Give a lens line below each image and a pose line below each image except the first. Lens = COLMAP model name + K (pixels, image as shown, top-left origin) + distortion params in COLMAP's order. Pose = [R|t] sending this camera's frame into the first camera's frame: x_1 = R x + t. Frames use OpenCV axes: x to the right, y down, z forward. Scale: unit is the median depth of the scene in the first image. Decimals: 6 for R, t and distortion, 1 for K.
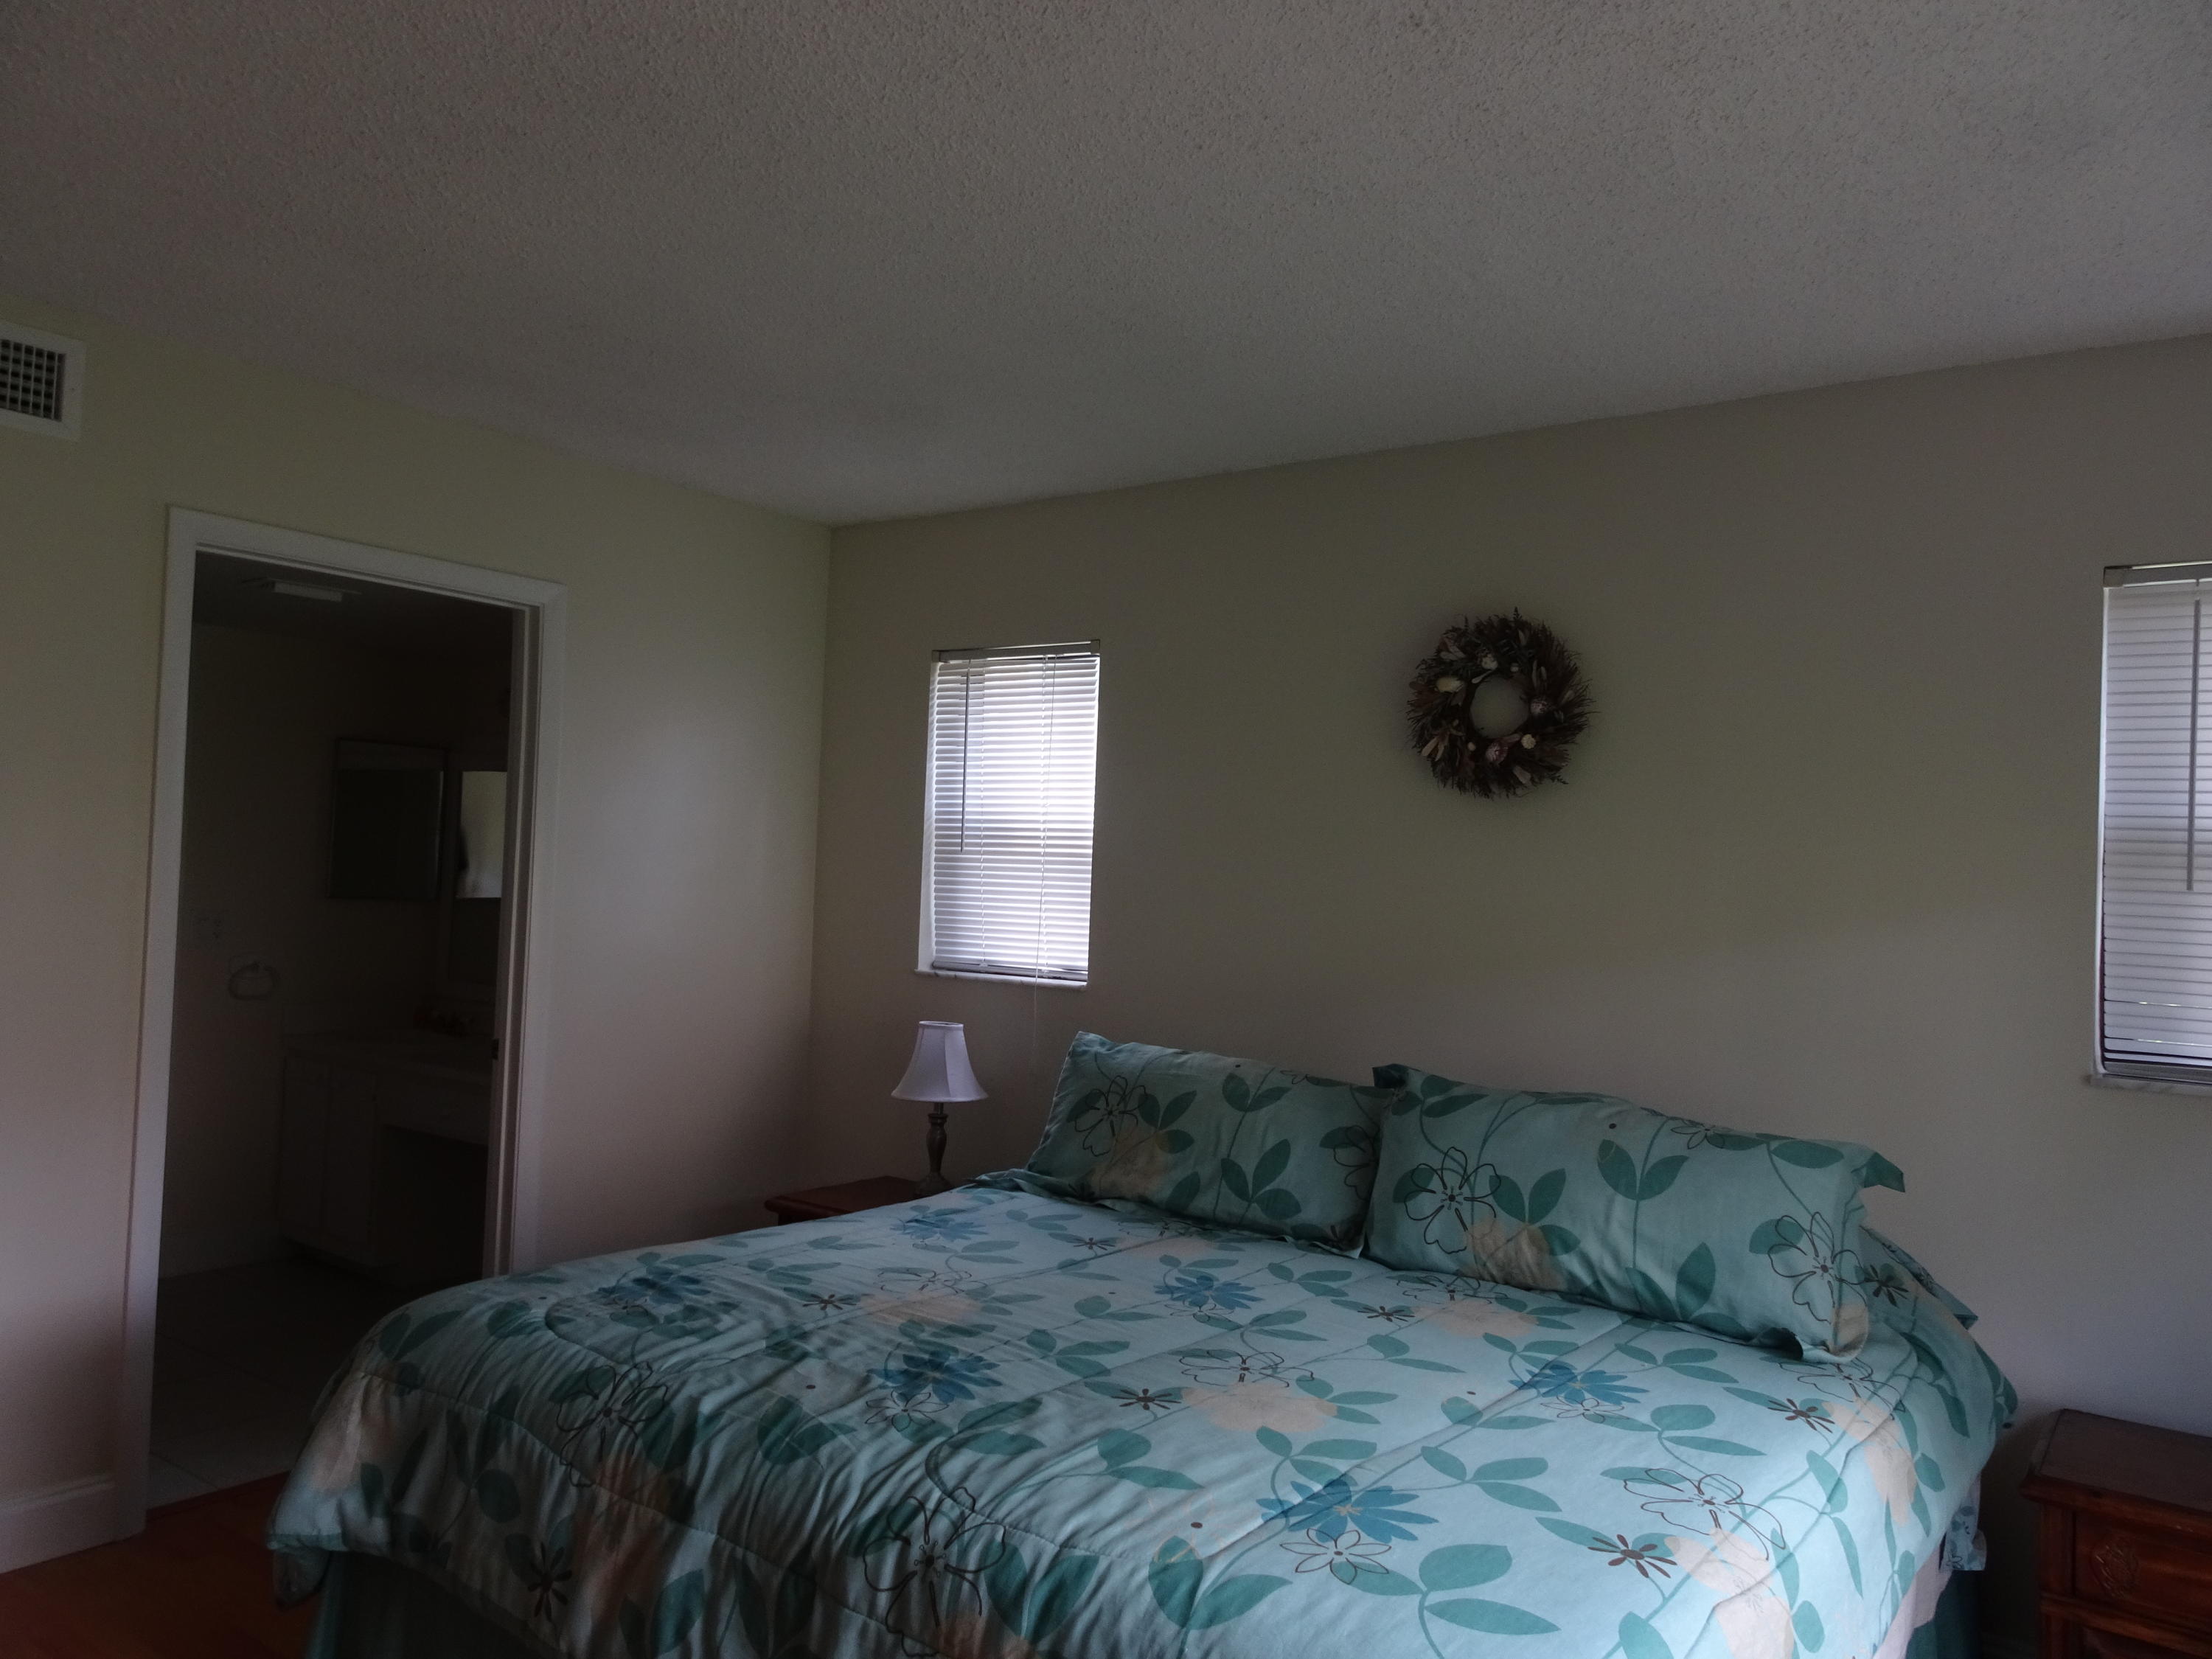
lens RADIAL K [[1578.9, 0, 1111.9], [0, 1578.9, 835.0], [0, 0, 1]] dist [0.013412, -0.000824]
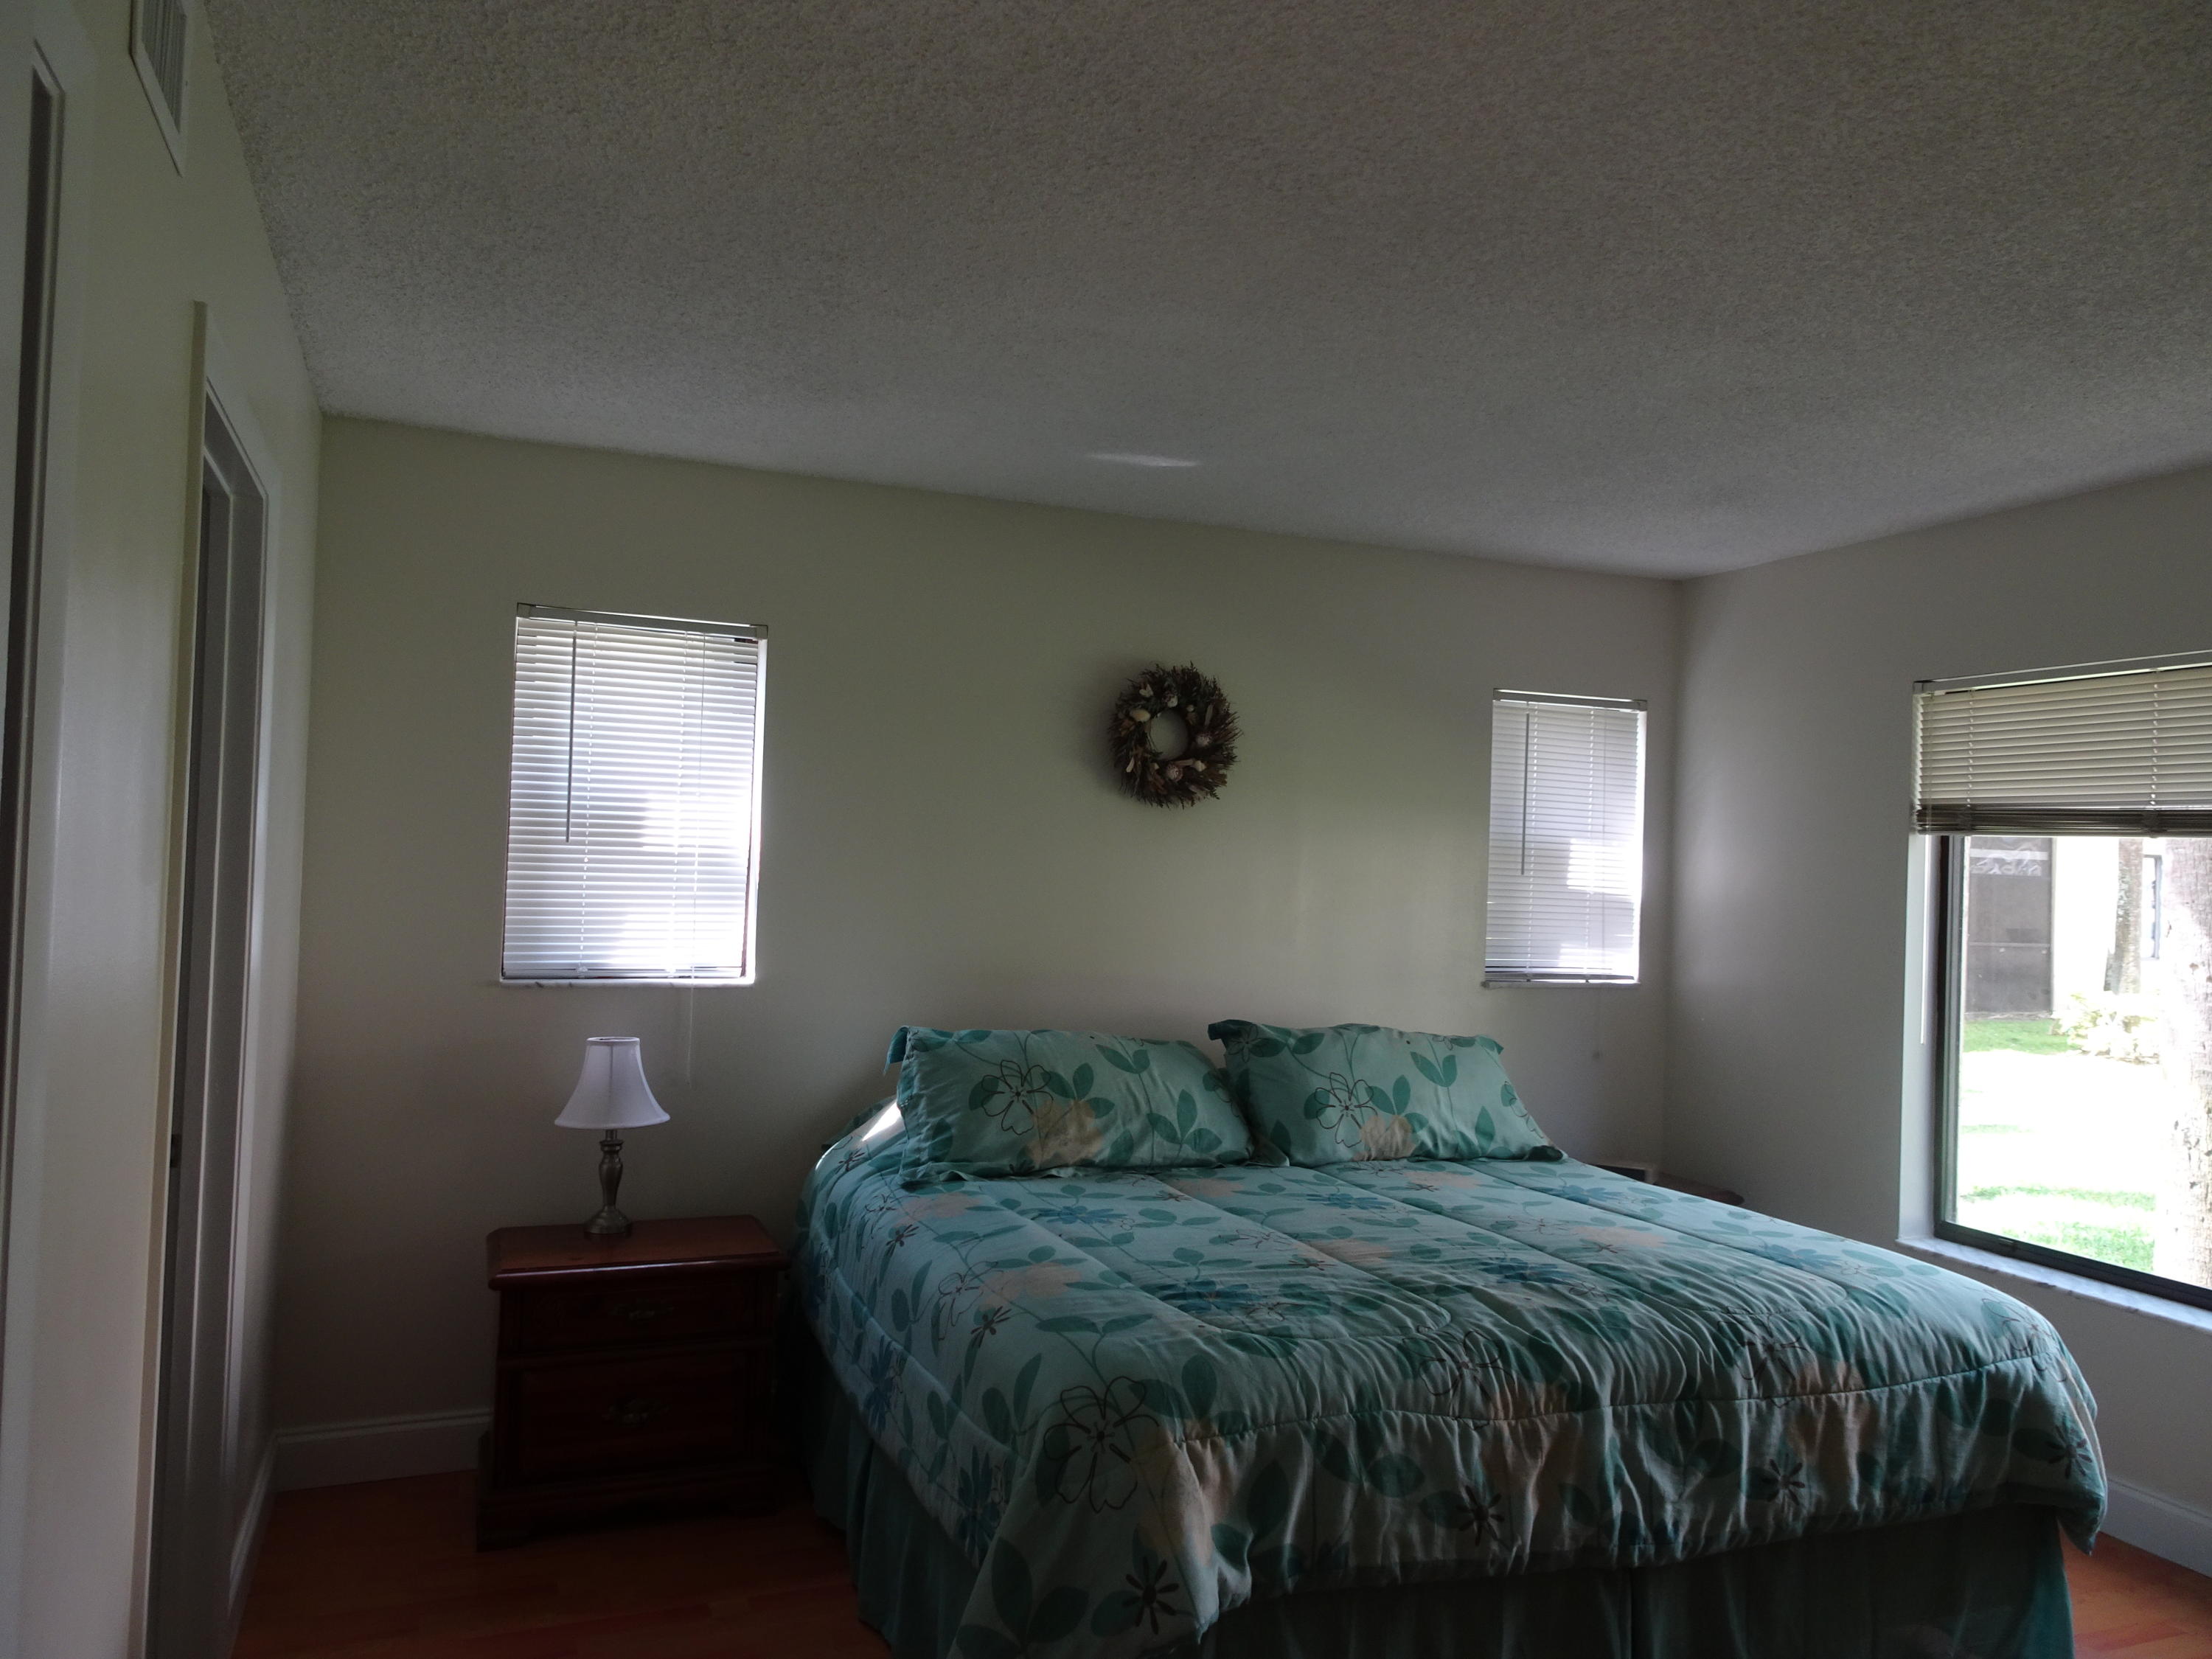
lens RADIAL K [[1578.9, 0, 1111.9], [0, 1578.9, 835.0], [0, 0, 1]] dist [0.013412, -0.000824]
pose [[0.518130, -0.004070, 0.855292, -1.079524], [-0.033057, 0.999146, 0.024780, -0.038796], [-0.854663, -0.041112, 0.517553, 0.463147]]
